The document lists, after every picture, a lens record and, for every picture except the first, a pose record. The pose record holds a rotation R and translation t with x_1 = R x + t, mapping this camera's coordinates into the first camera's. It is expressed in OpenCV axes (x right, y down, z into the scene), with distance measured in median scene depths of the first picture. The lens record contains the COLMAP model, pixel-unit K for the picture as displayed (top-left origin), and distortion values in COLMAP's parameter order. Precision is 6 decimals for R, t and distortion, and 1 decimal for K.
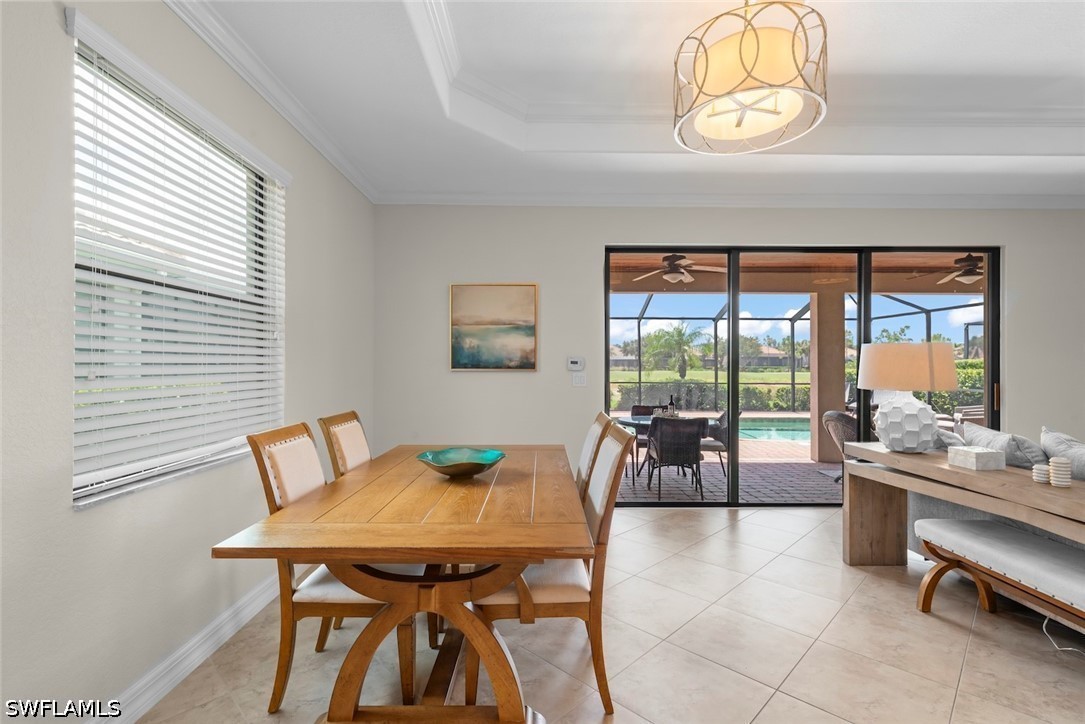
lens RADIAL K [[504.8, 0, 538.2], [0, 504.8, 360.3], [0, 0, 1]] dist [0.001634, -0.000591]
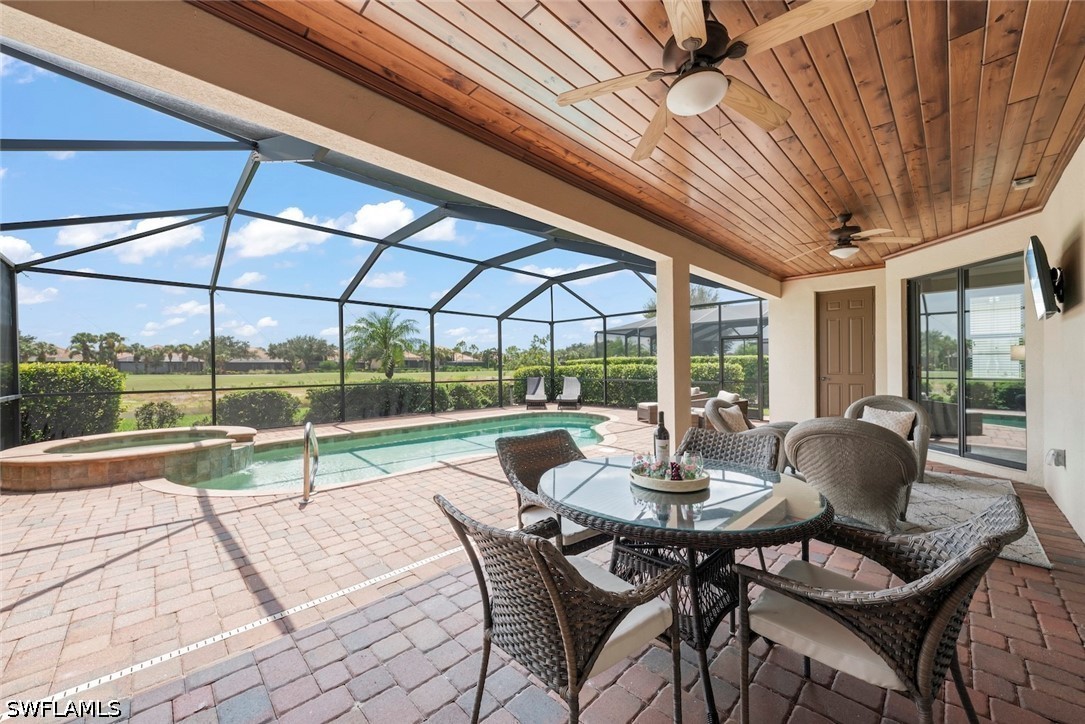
lens RADIAL K [[406.9, 0, 544.8], [0, 406.9, 367.2], [0, 0, 1]] dist [0.000654, -0.000013]
pose [[0.717631, -0.008532, 0.696371, -0.008037], [0.002658, 0.999951, 0.009512, 0.011786], [-0.696418, -0.004975, 0.717619, 0.331546]]
